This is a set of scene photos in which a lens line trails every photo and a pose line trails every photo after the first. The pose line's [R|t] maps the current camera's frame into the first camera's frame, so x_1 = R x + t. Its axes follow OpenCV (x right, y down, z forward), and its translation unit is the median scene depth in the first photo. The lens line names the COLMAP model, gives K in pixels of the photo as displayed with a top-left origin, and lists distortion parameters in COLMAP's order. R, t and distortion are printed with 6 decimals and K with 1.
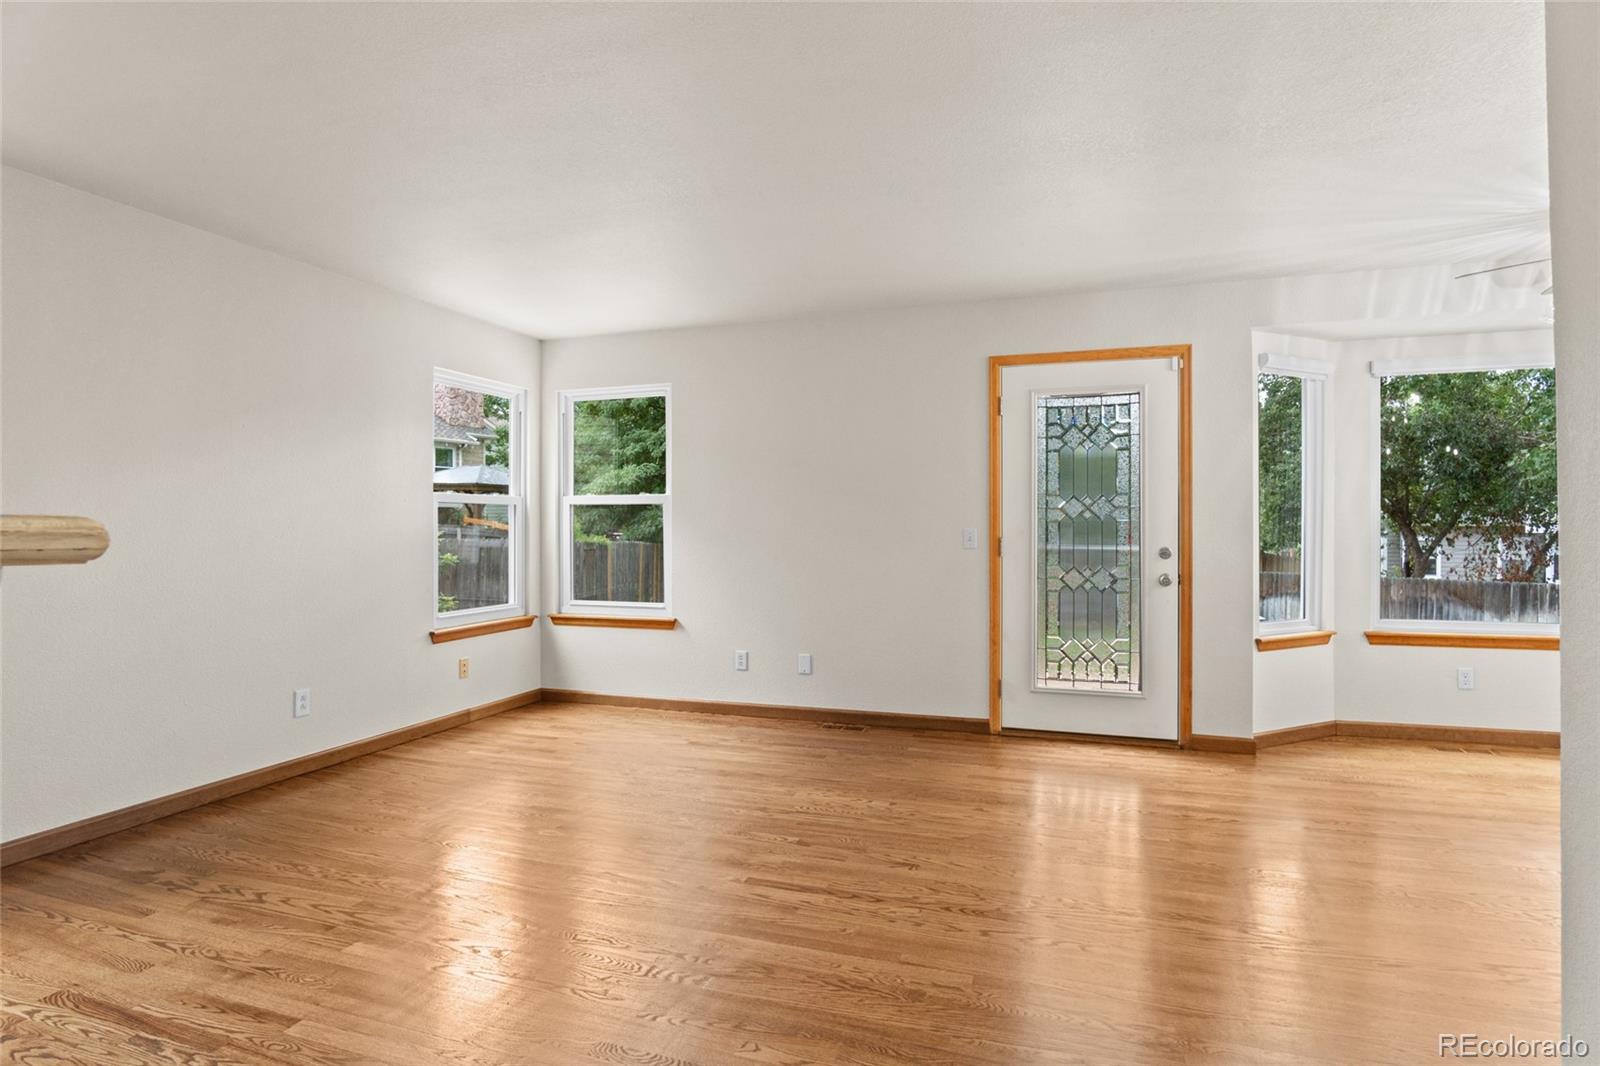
lens RADIAL K [[867.9, 0, 791.1], [0, 867.9, 529.8], [0, 0, 1]] dist [-0.032760, 0.004528]
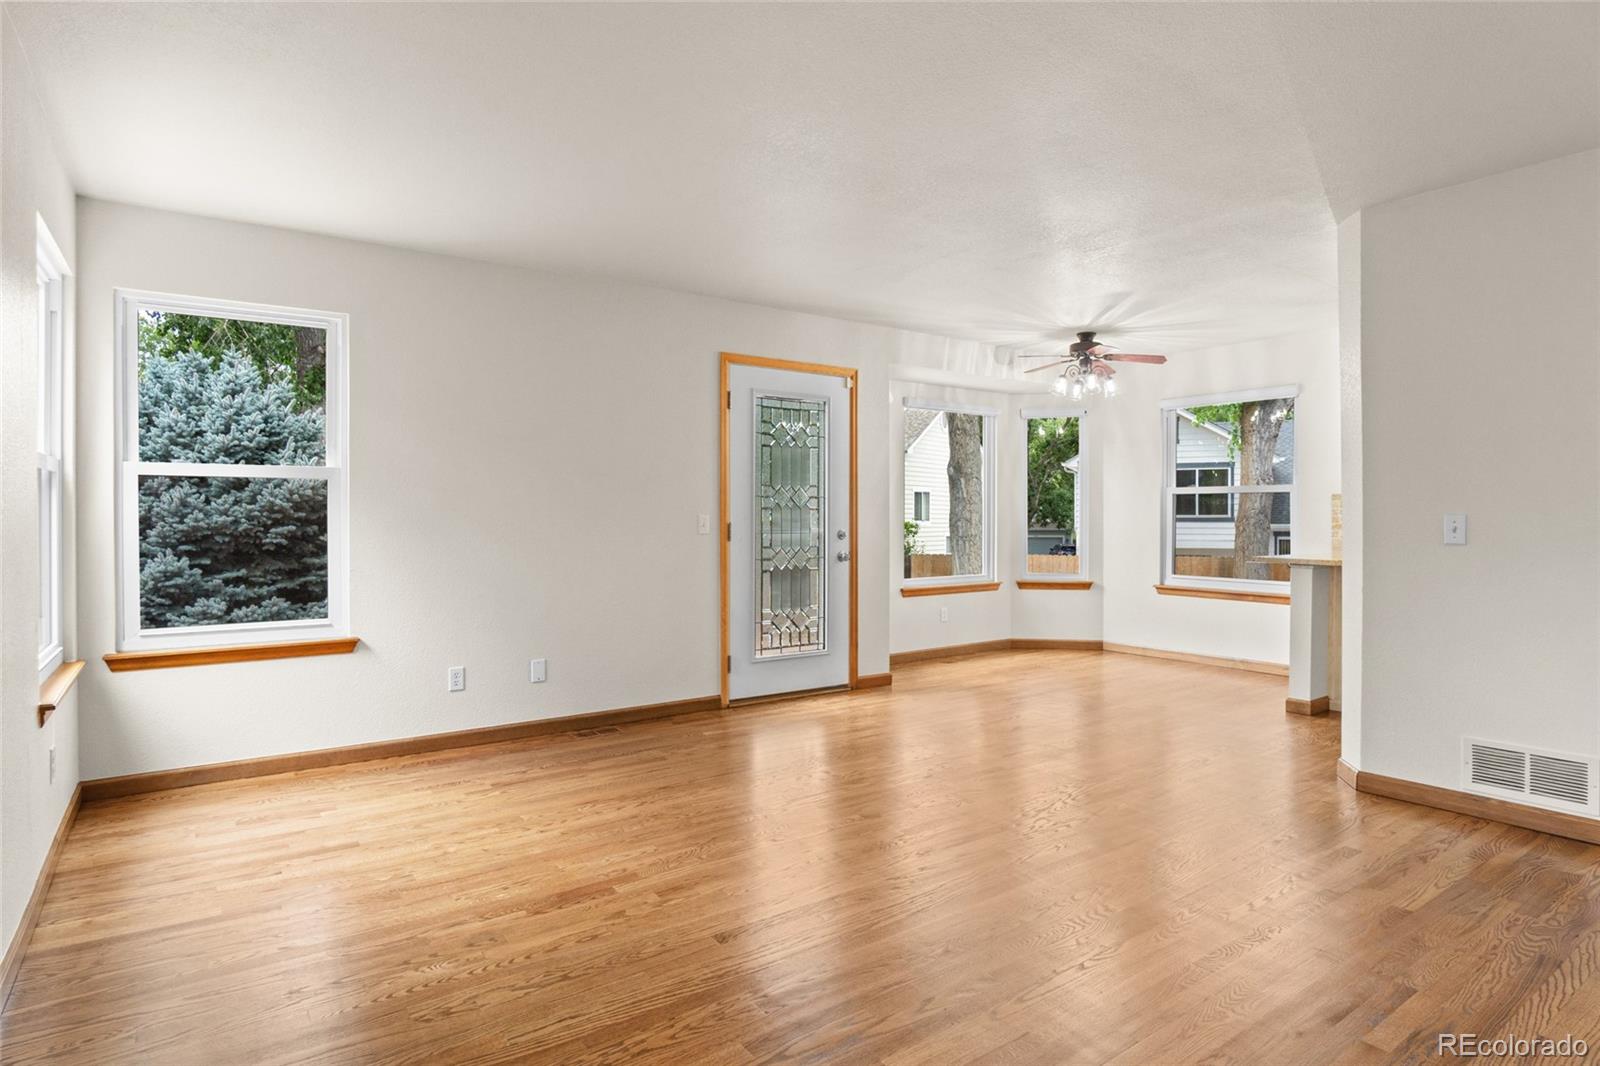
lens RADIAL K [[867.9, 0, 795.2], [0, 867.9, 532.8], [0, 0, 1]] dist [-0.032760, 0.004528]
pose [[0.571054, -0.014552, 0.820784, -0.624474], [-0.001693, 0.999820, 0.018904, -0.000069], [-0.820911, -0.012185, 0.570926, 0.339734]]
